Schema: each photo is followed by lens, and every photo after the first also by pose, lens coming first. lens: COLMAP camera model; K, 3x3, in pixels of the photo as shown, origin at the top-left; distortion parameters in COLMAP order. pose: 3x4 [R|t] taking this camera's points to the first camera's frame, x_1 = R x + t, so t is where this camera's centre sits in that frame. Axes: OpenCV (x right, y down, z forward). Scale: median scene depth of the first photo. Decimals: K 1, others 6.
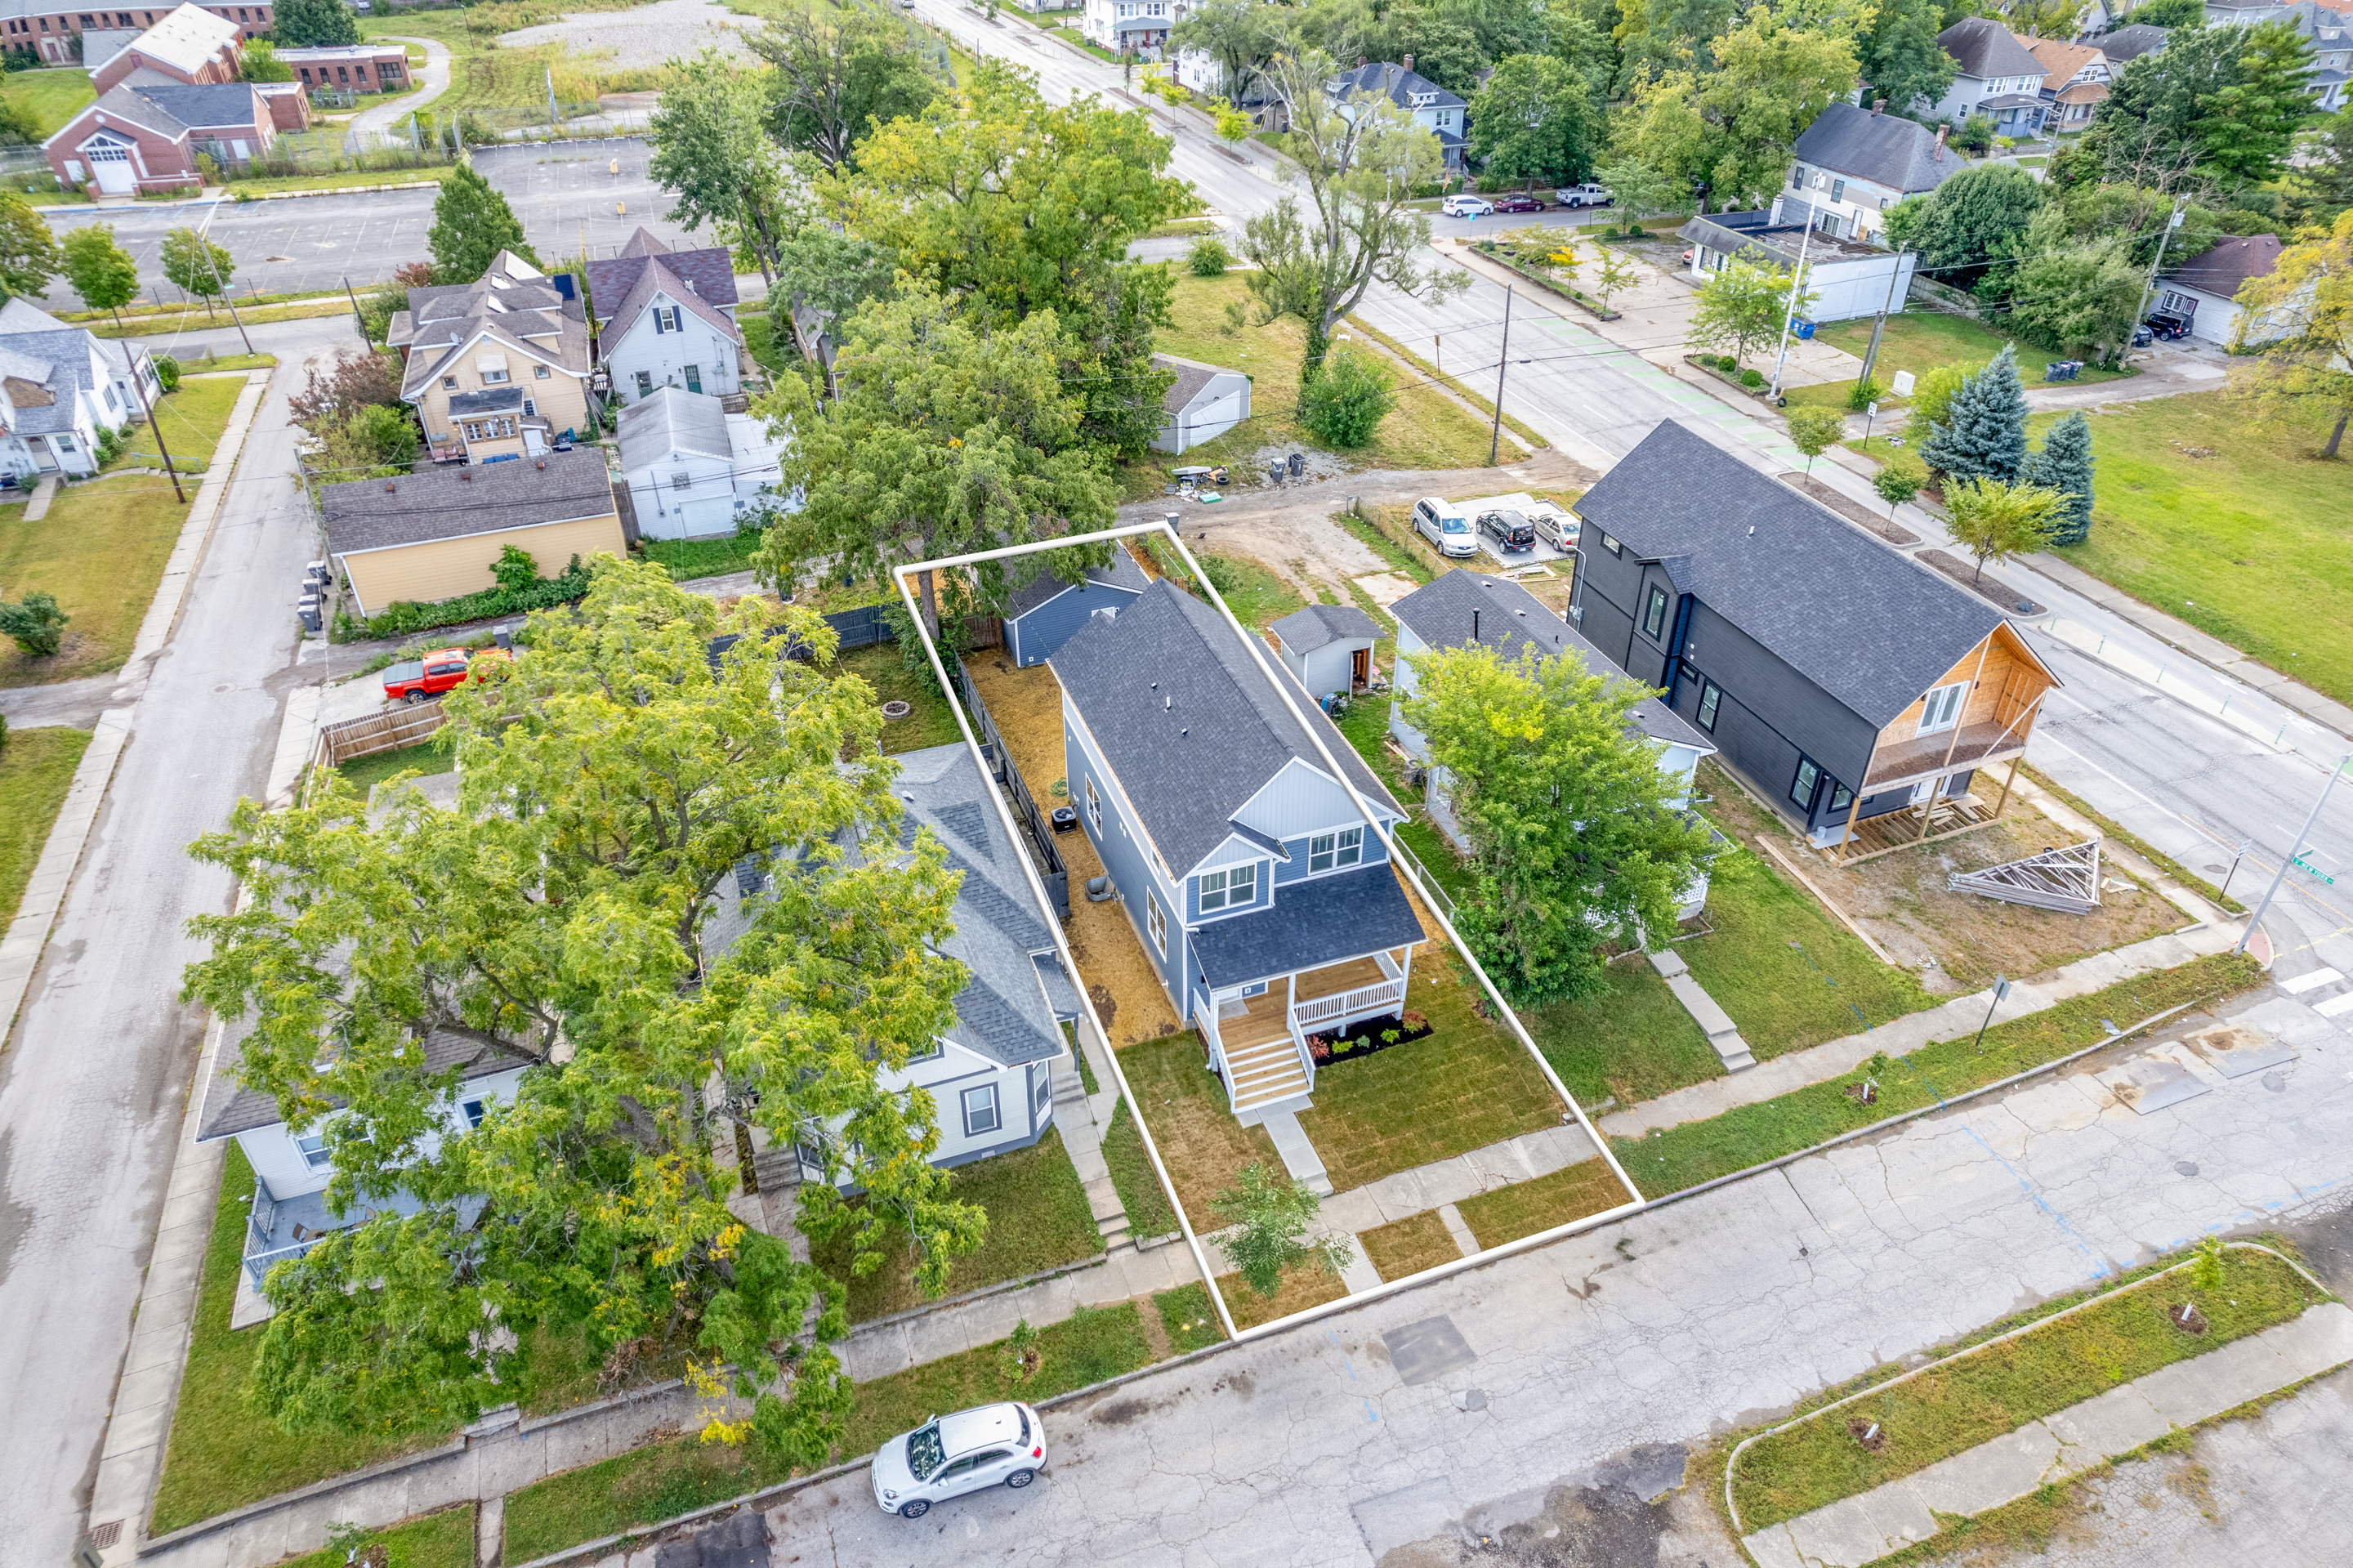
lens RADIAL K [[1479.2, 0, 1203.0], [0, 1479.2, 854.0], [0, 0, 1]] dist [-0.072619, 0.056729]
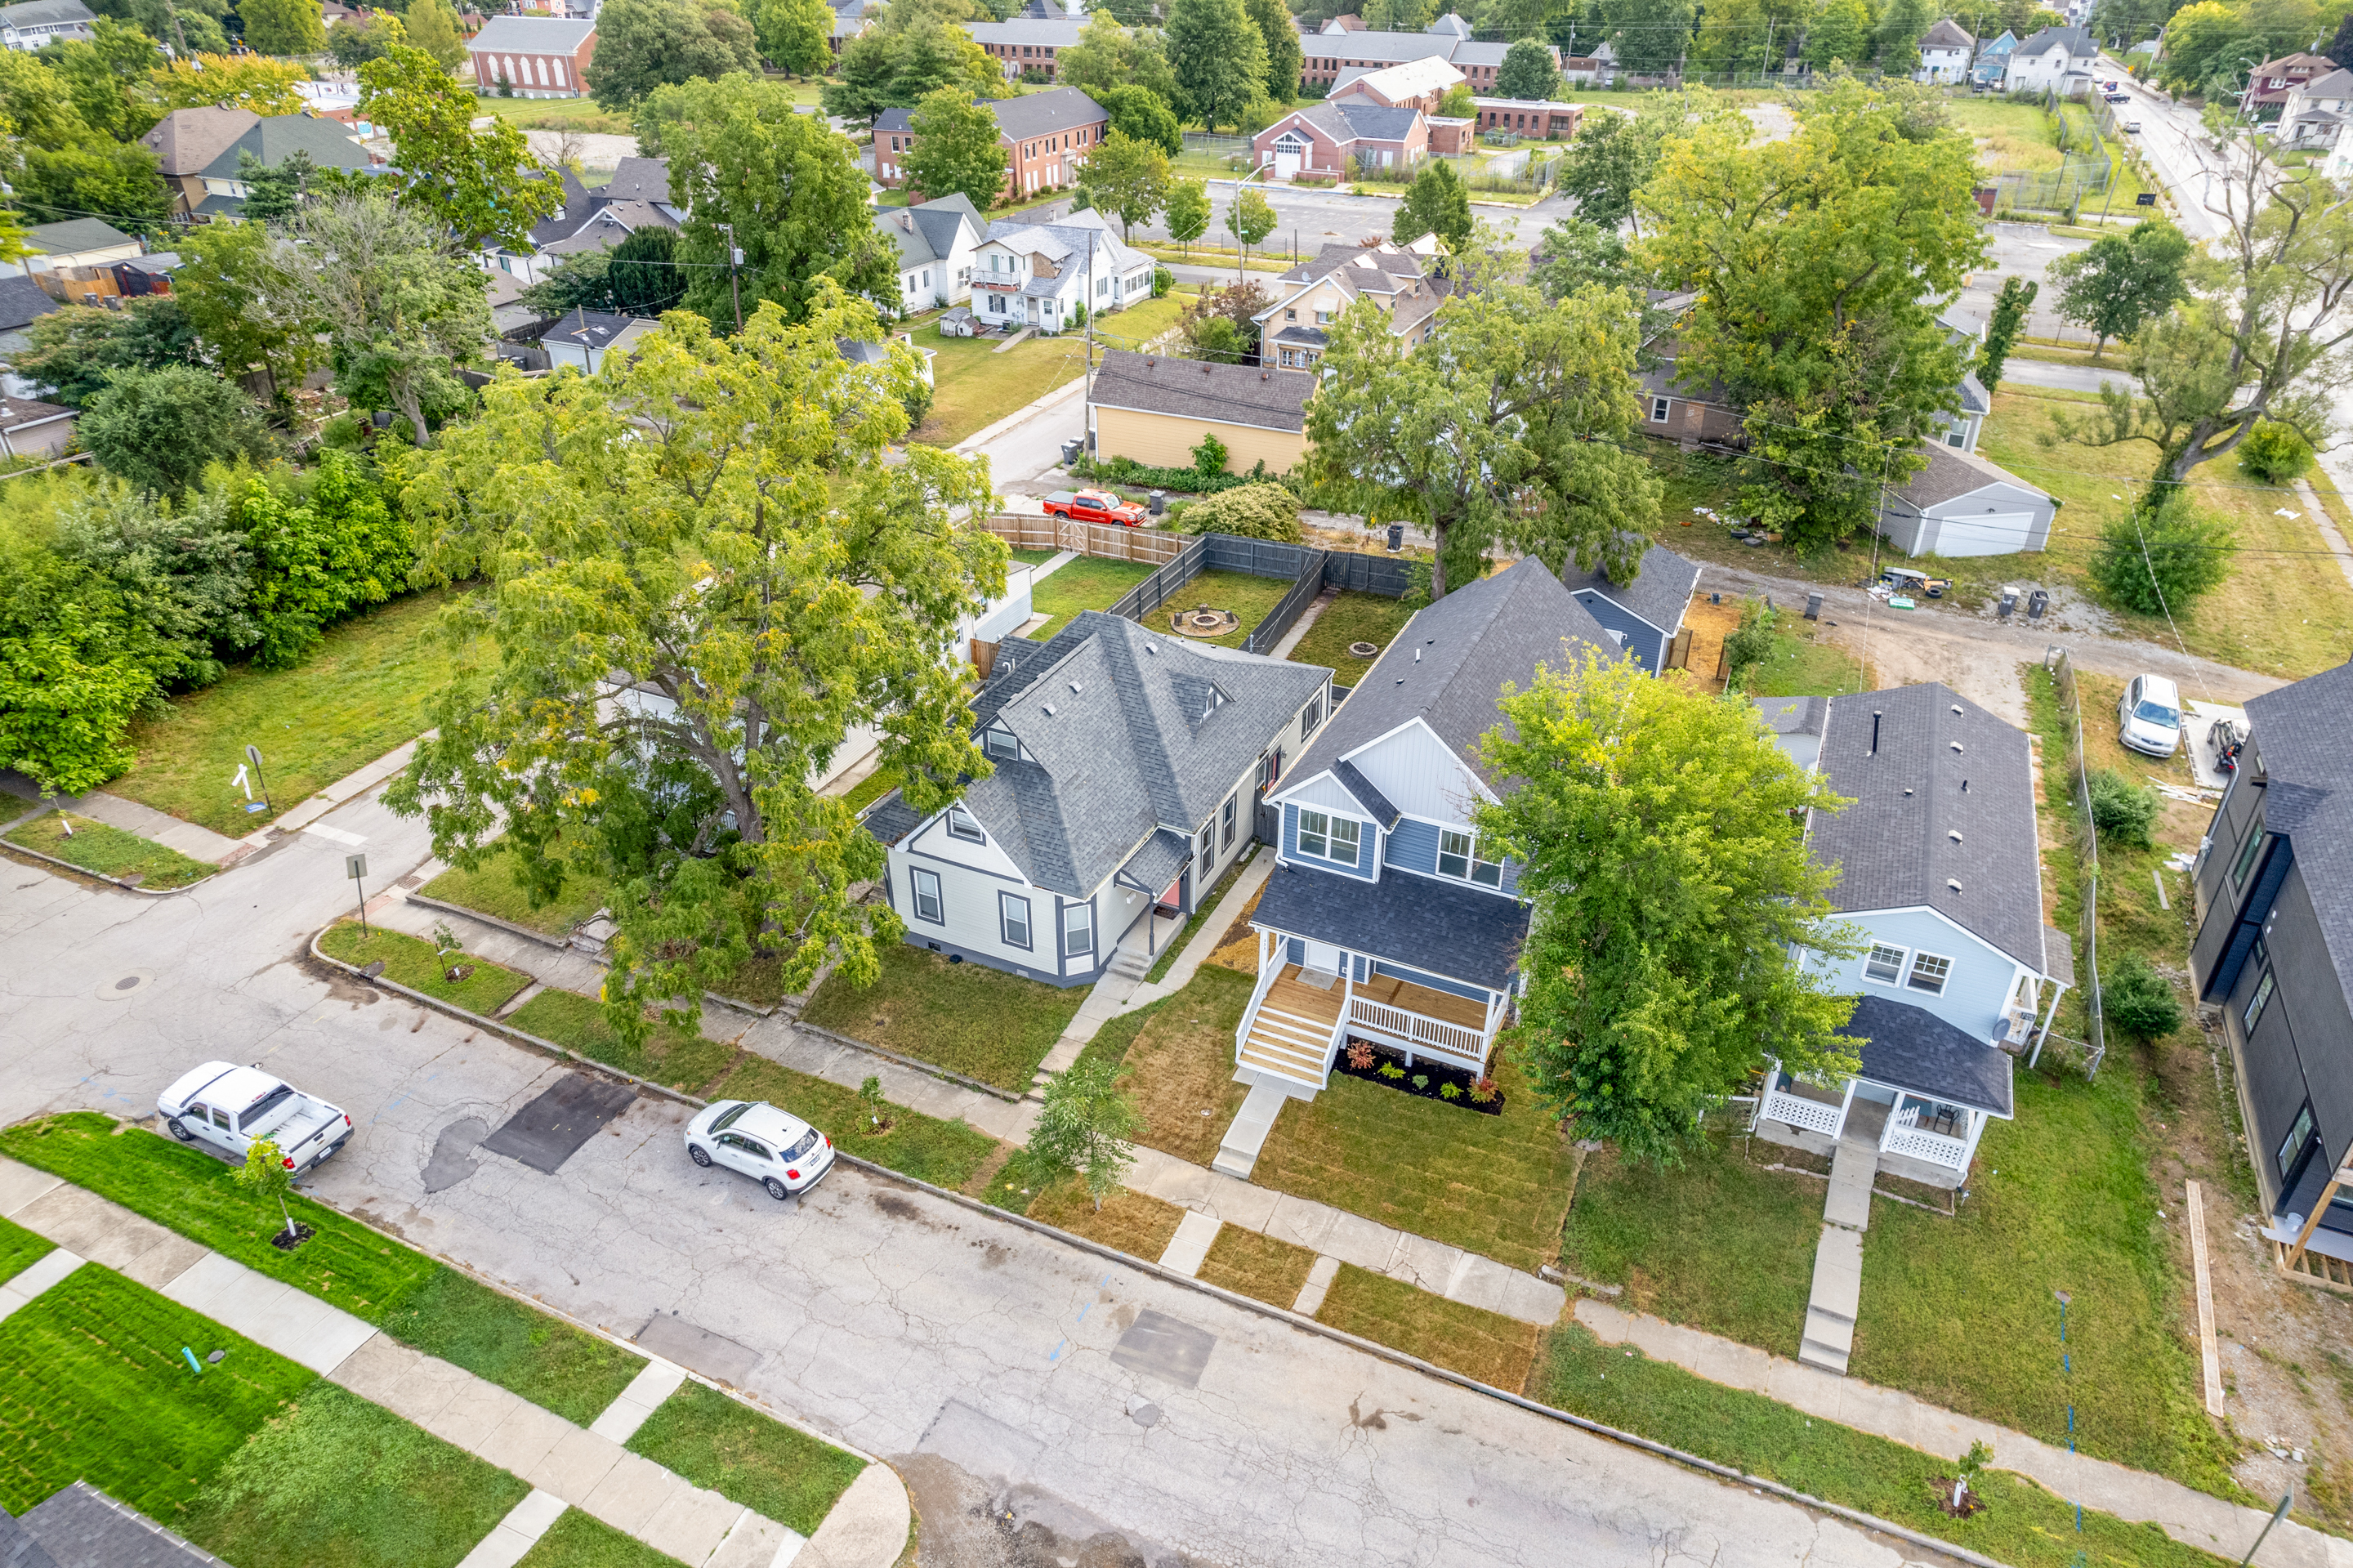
lens RADIAL K [[1479.2, 0, 1203.0], [0, 1479.2, 854.0], [0, 0, 1]] dist [-0.072619, 0.056729]
pose [[0.704414, 0.386179, -0.595539, 0.482961], [-0.428138, 0.900388, 0.077450, -0.004847], [0.566126, 0.200416, 0.799584, 0.211136]]
